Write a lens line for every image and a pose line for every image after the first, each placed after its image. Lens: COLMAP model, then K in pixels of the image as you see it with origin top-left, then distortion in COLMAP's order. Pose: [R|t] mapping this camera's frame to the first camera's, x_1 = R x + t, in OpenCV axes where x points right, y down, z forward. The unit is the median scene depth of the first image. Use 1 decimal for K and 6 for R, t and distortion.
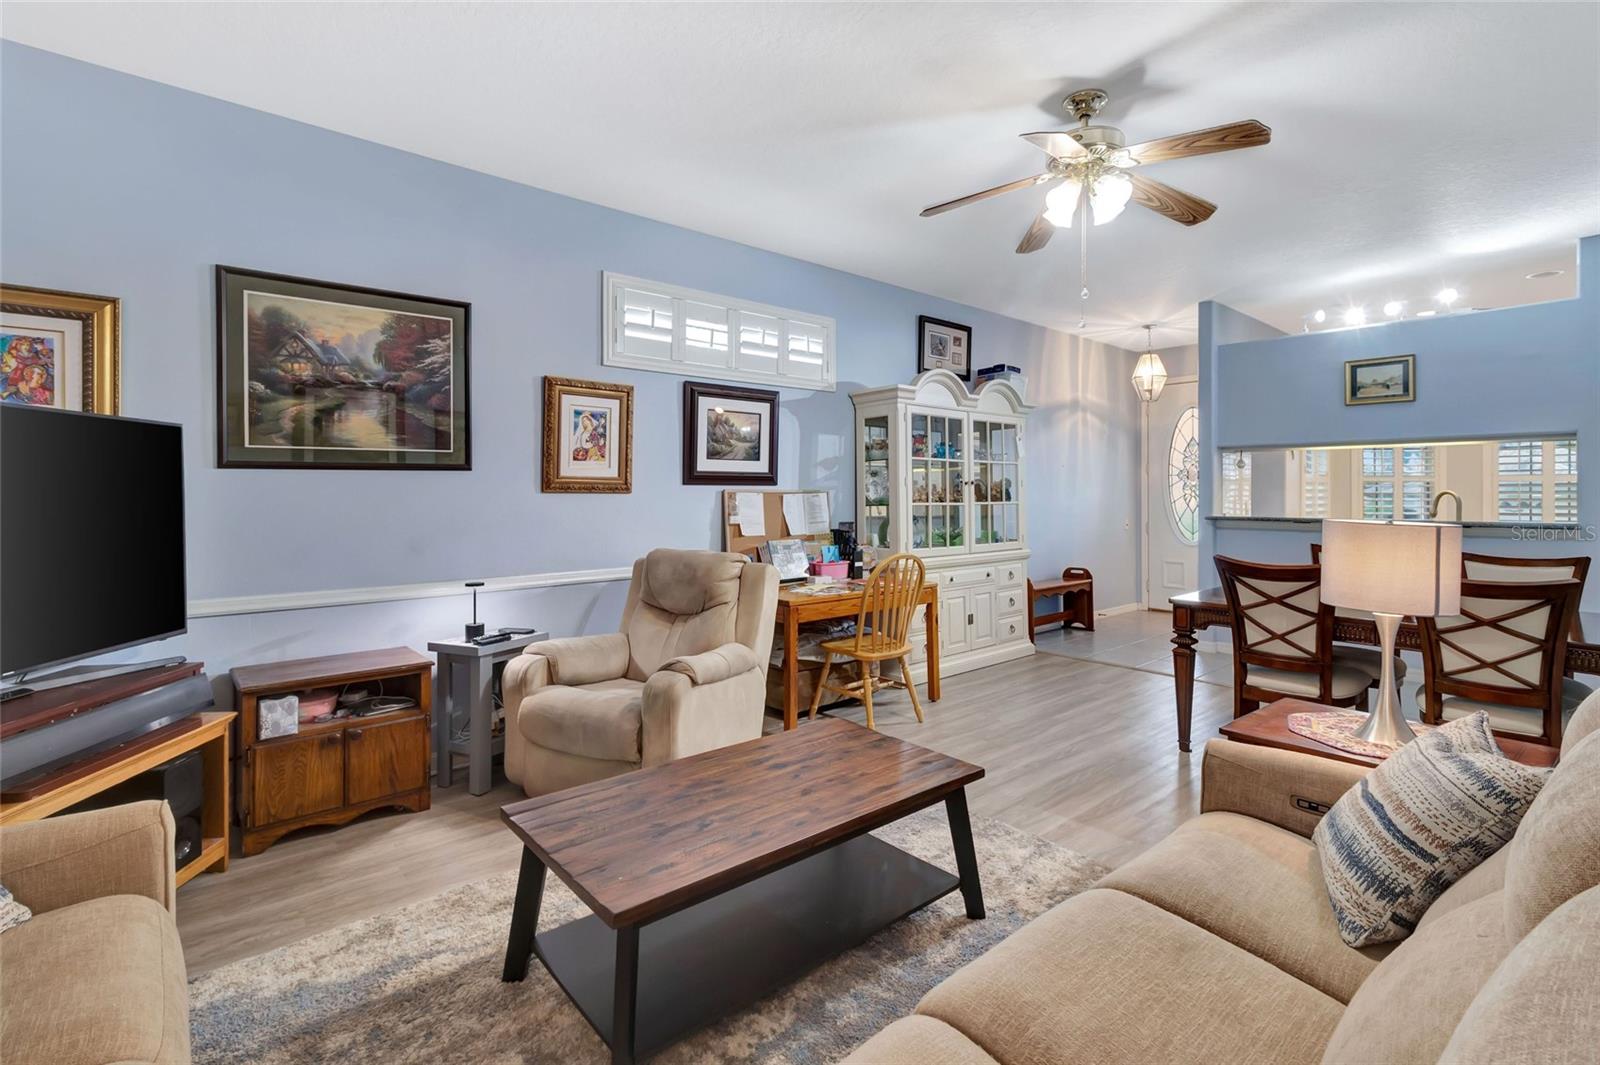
lens RADIAL K [[747.3, 0, 803.8], [0, 747.3, 486.0], [0, 0, 1]] dist [0.004978, 0.000759]
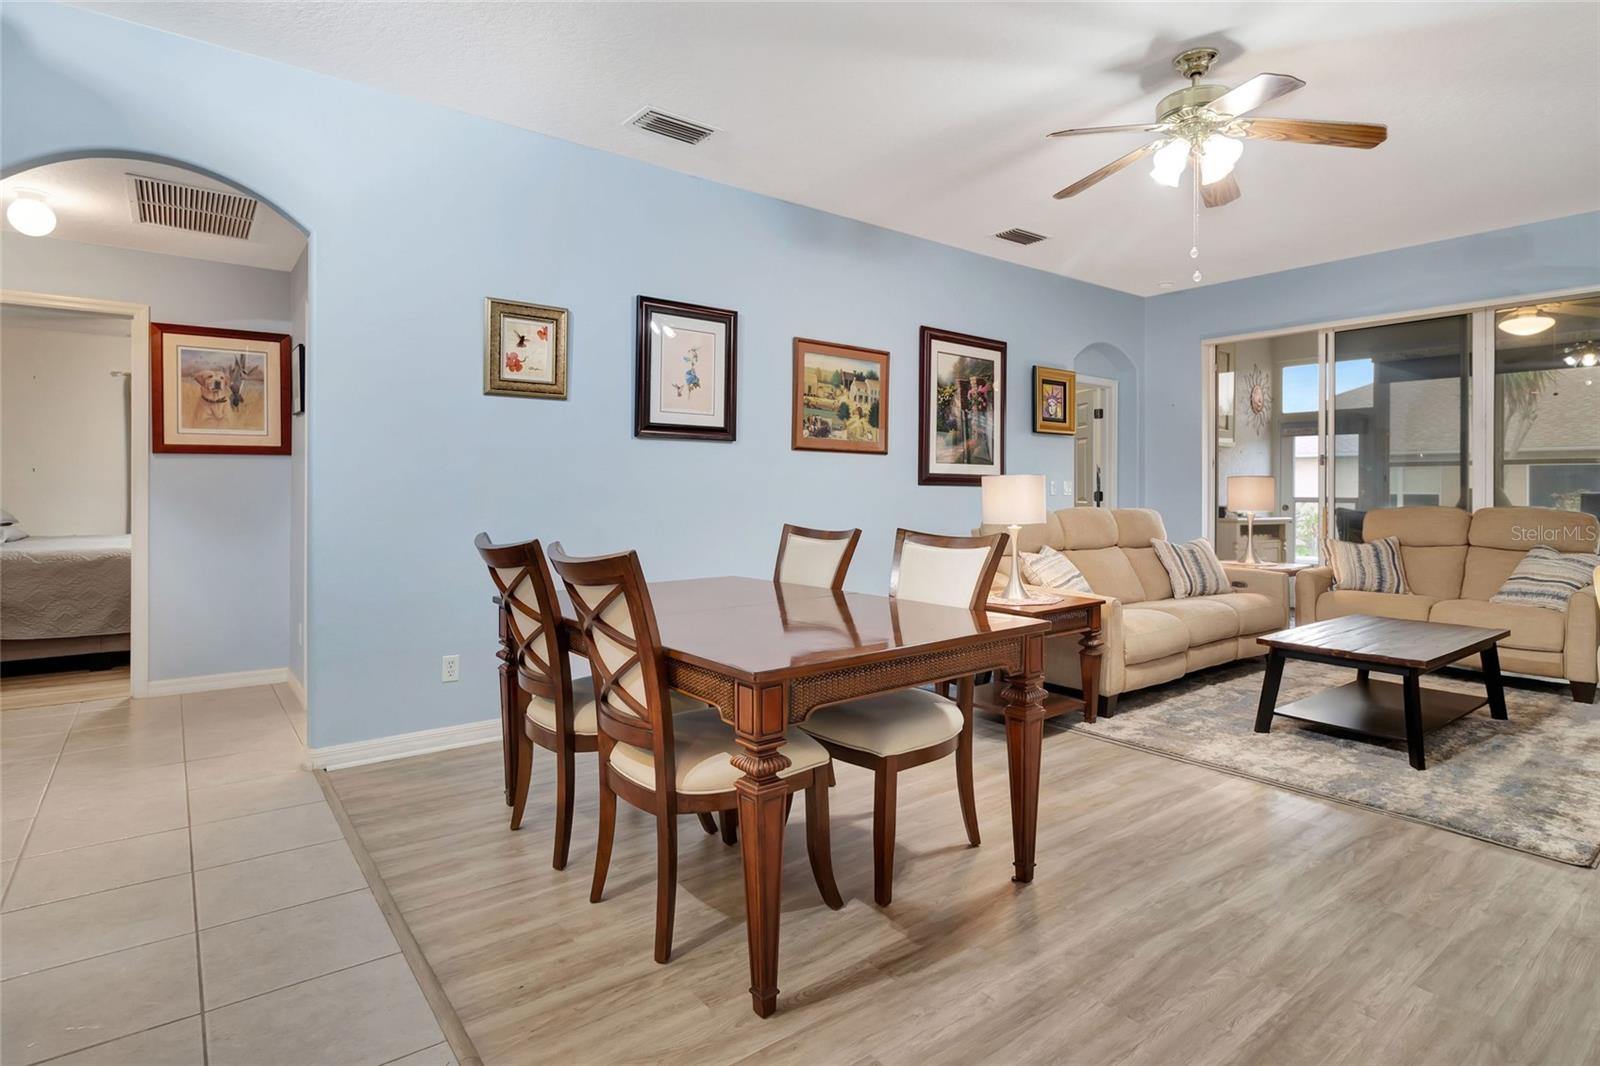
lens RADIAL K [[809.5, 0, 819.4], [0, 809.5, 491.9], [0, 0, 1]] dist [0.005505, -0.000415]
pose [[-0.998583, -0.004077, 0.053054, 0.584527], [-0.004061, 0.999992, 0.000422, 0.044234], [-0.053055, 0.000206, -0.998592, 1.504456]]
